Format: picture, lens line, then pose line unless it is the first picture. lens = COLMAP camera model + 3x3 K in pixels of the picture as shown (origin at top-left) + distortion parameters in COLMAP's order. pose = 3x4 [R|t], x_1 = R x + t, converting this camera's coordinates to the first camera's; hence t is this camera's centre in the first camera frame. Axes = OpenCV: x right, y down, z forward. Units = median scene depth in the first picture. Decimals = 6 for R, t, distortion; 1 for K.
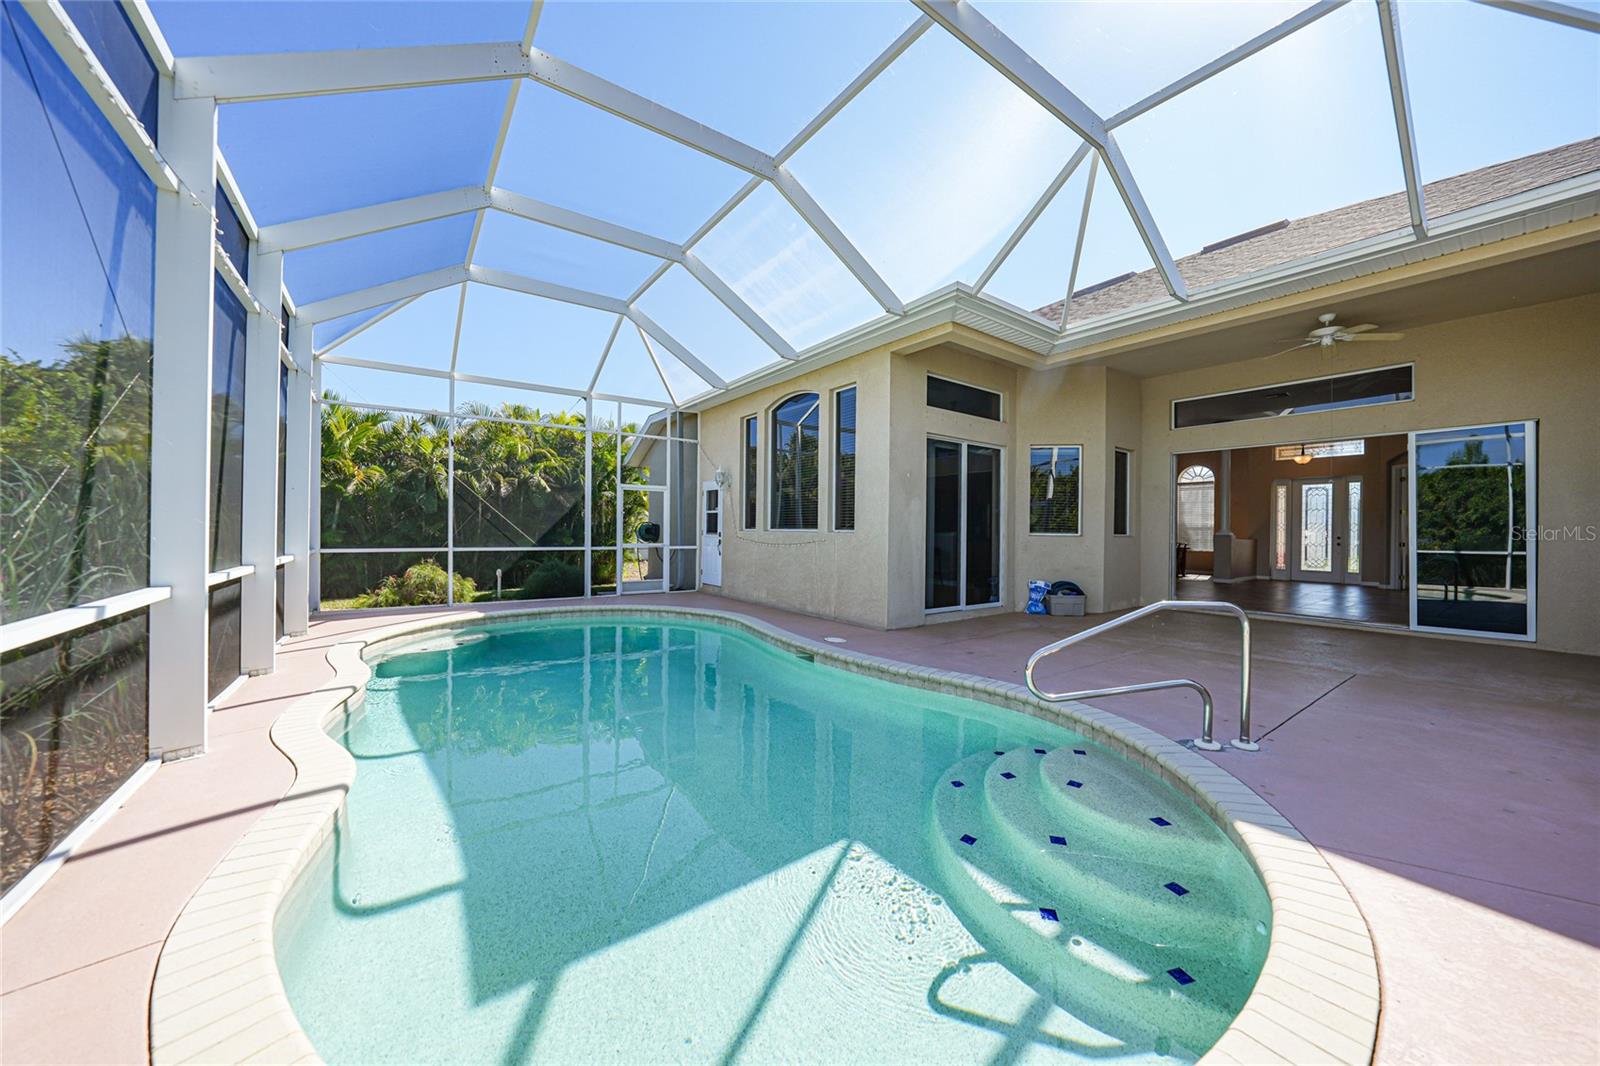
lens RADIAL K [[557.7, 0, 795.9], [0, 557.7, 527.1], [0, 0, 1]] dist [-0.014229, 0.002448]
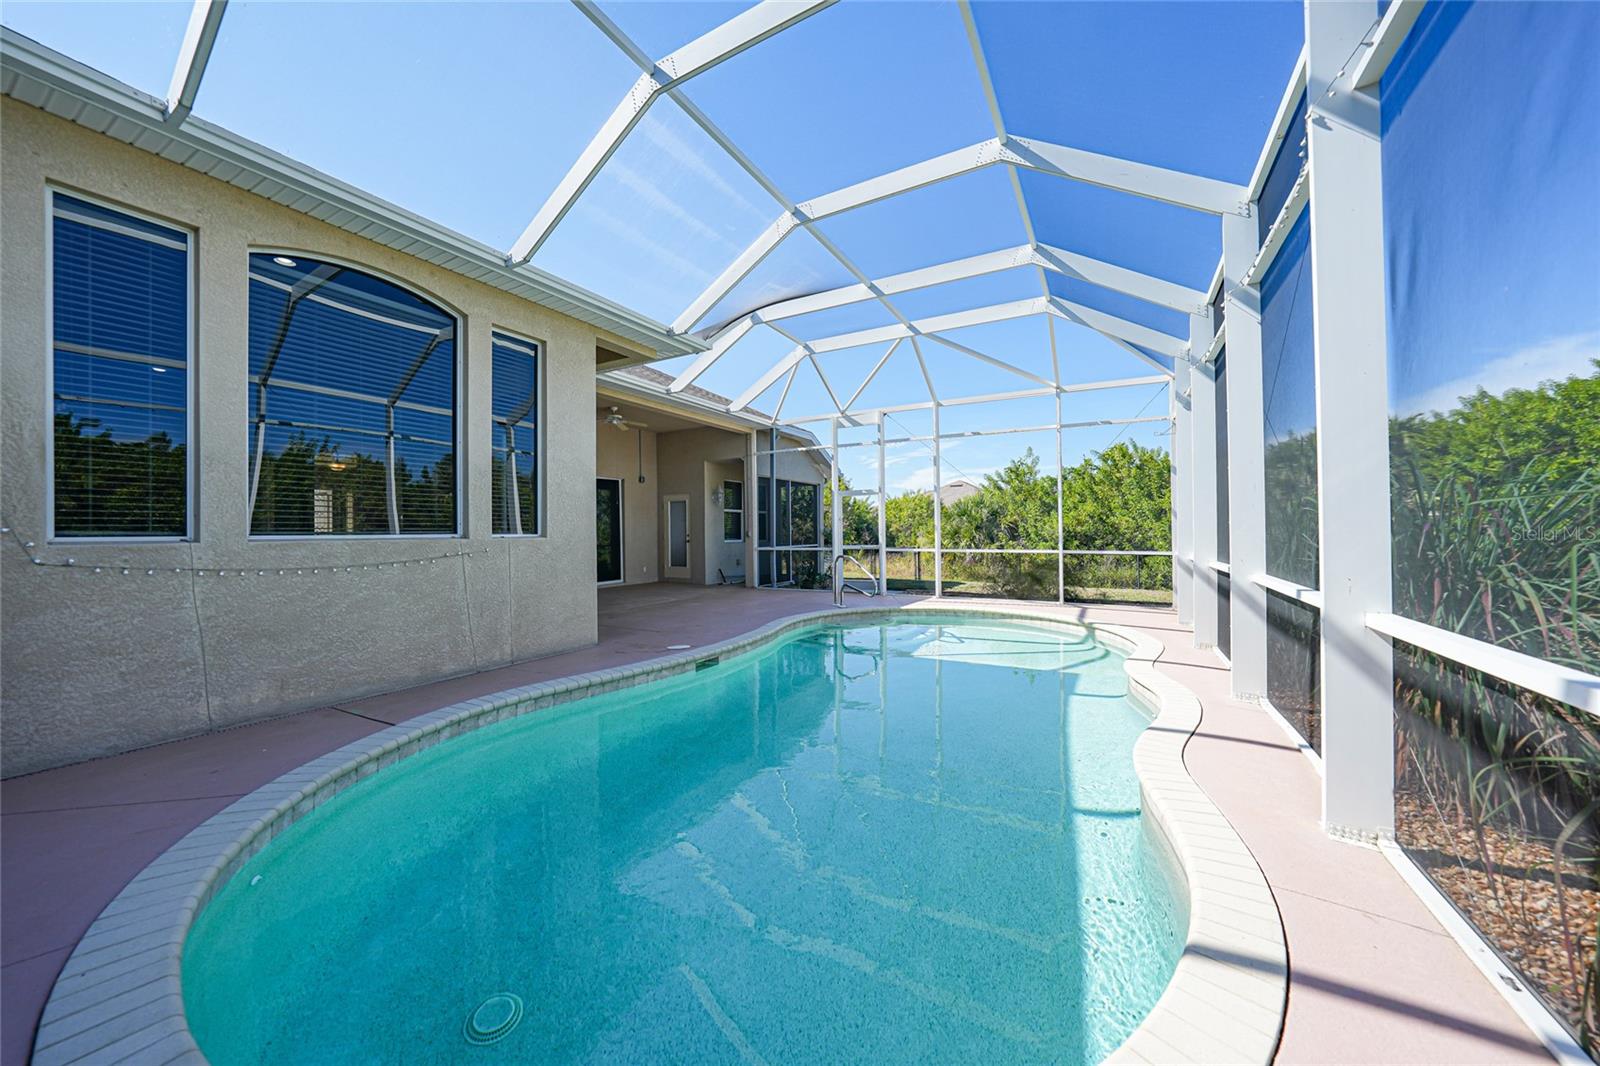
lens RADIAL K [[557.7, 0, 798.9], [0, 557.7, 533.2], [0, 0, 1]] dist [-0.014229, 0.002448]
pose [[-0.417711, -0.009370, 0.908532, -0.735795], [-0.003364, 0.999956, 0.008766, -0.004573], [-0.908574, 0.000606, -0.417724, 0.994545]]
